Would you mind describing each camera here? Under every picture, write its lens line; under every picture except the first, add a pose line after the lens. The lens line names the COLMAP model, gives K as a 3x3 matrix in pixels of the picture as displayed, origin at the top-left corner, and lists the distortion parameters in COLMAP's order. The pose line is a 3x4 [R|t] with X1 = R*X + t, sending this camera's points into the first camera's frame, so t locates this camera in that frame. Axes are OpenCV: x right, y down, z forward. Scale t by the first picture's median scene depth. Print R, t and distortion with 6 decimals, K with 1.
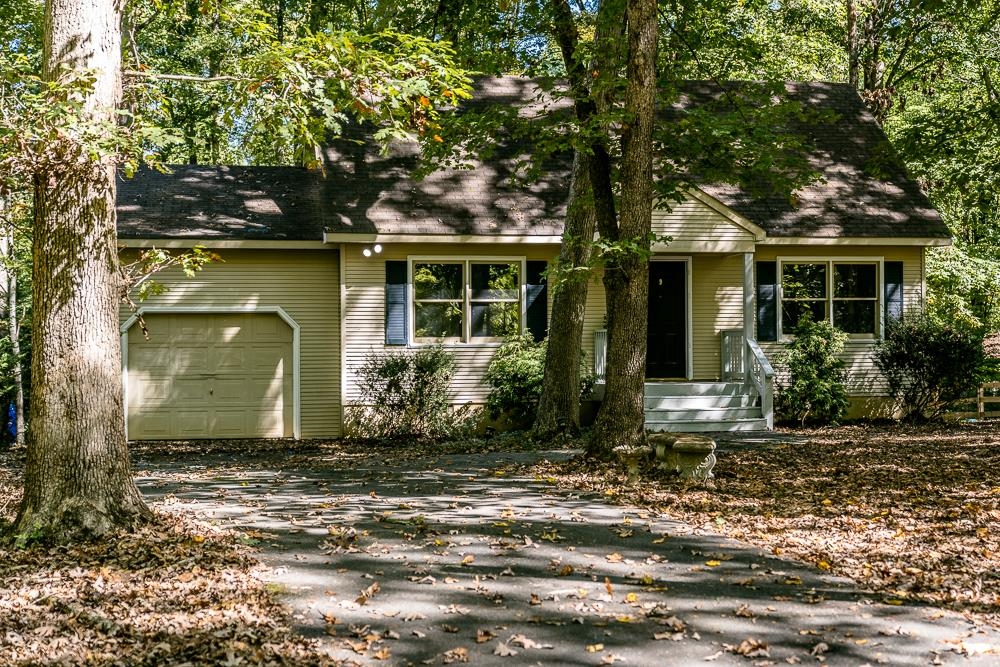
lens RADIAL K [[1458.4, 0, 500.2], [0, 1458.4, 357.6], [0, 0, 1]] dist [-0.011447, -0.019863]
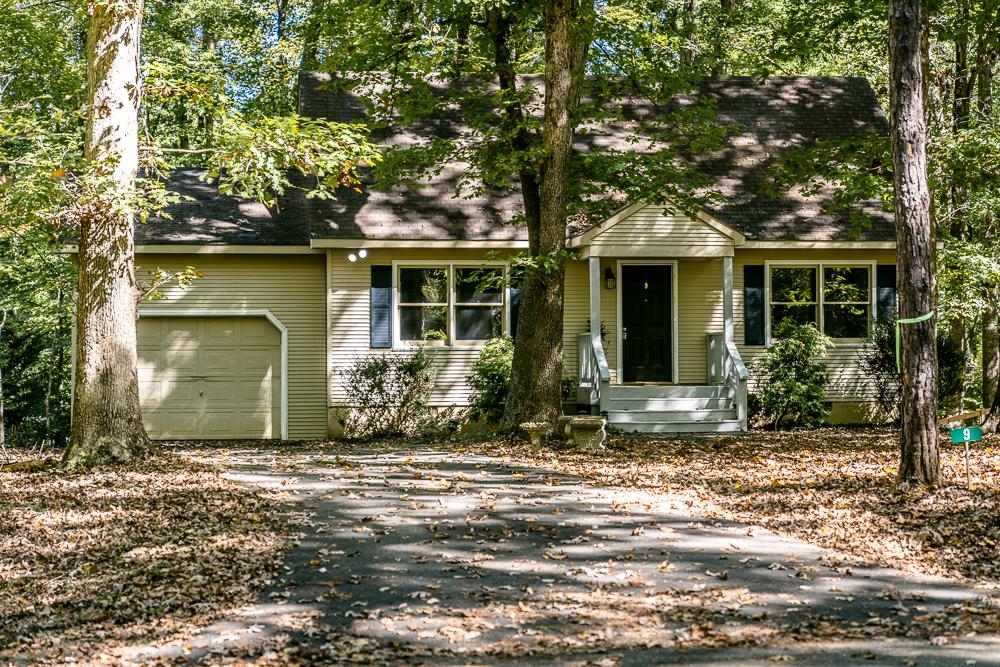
lens RADIAL K [[2021.9, 0, 500.0], [0, 2021.9, 333.5], [0, 0, 1]] dist [0.026526, 0.081687]
pose [[0.998679, 0.001027, -0.051369, 0.084768], [-0.002263, 0.999709, -0.024025, 0.015200], [0.051329, 0.024109, 0.998391, -0.410500]]
